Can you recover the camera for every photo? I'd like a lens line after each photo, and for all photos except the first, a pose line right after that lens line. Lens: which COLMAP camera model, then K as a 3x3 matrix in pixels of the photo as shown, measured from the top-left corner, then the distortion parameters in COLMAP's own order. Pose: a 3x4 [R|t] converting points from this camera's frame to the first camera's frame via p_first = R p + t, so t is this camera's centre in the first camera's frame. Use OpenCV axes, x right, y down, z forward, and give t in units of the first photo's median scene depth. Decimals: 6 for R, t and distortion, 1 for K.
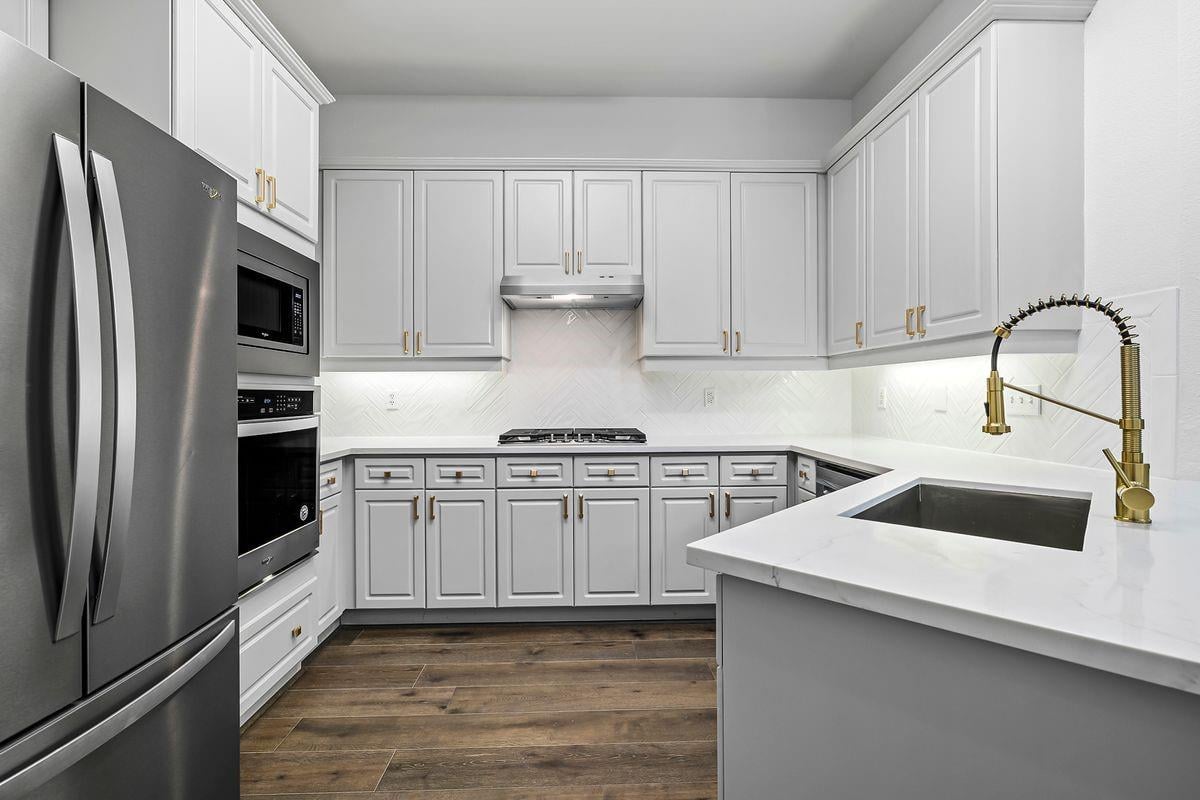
lens RADIAL K [[534.9, 0, 599.2], [0, 534.9, 397.5], [0, 0, 1]] dist [-0.001719, -0.000031]
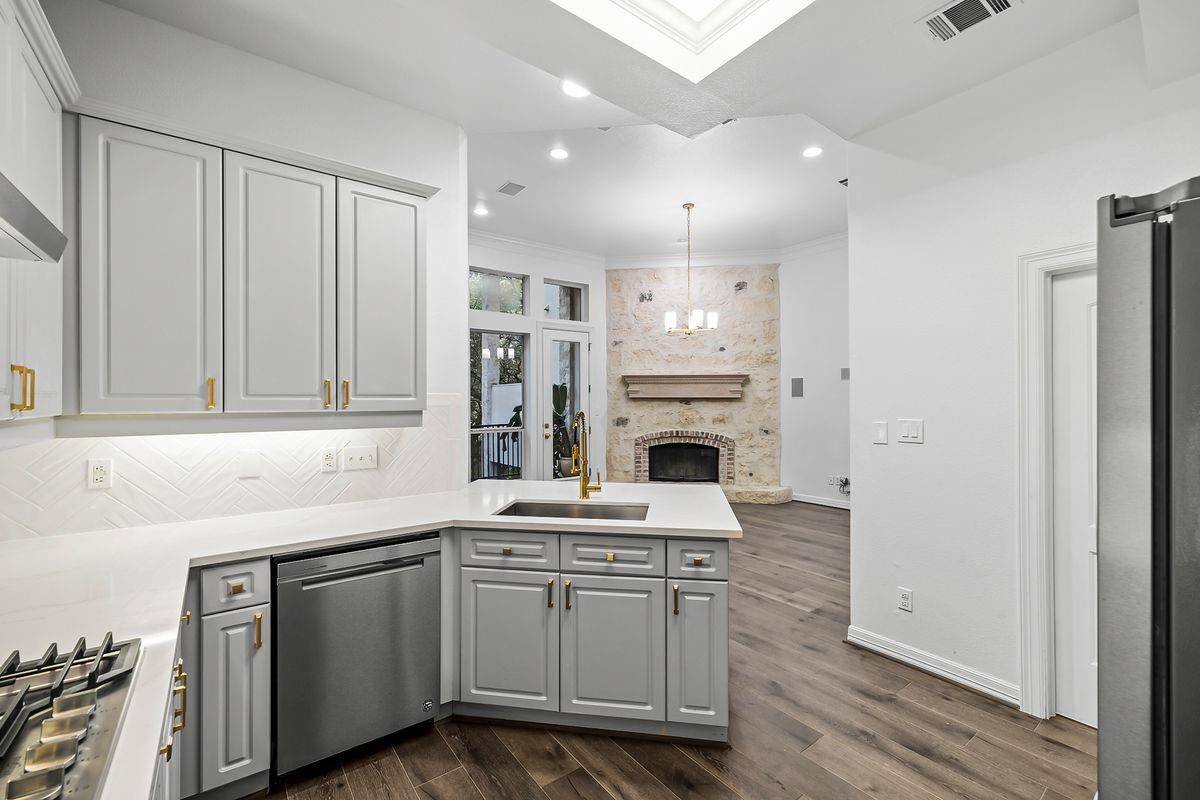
lens RADIAL K [[505.4, 0, 600.0], [0, 505.4, 400.0], [0, 0, 1]] dist [0.001312, 0.000050]
pose [[-0.578581, 0.006040, 0.815602, -0.445464], [0.008652, 0.999962, -0.001269, -0.103193], [-0.815579, 0.006322, -0.578611, 0.960010]]
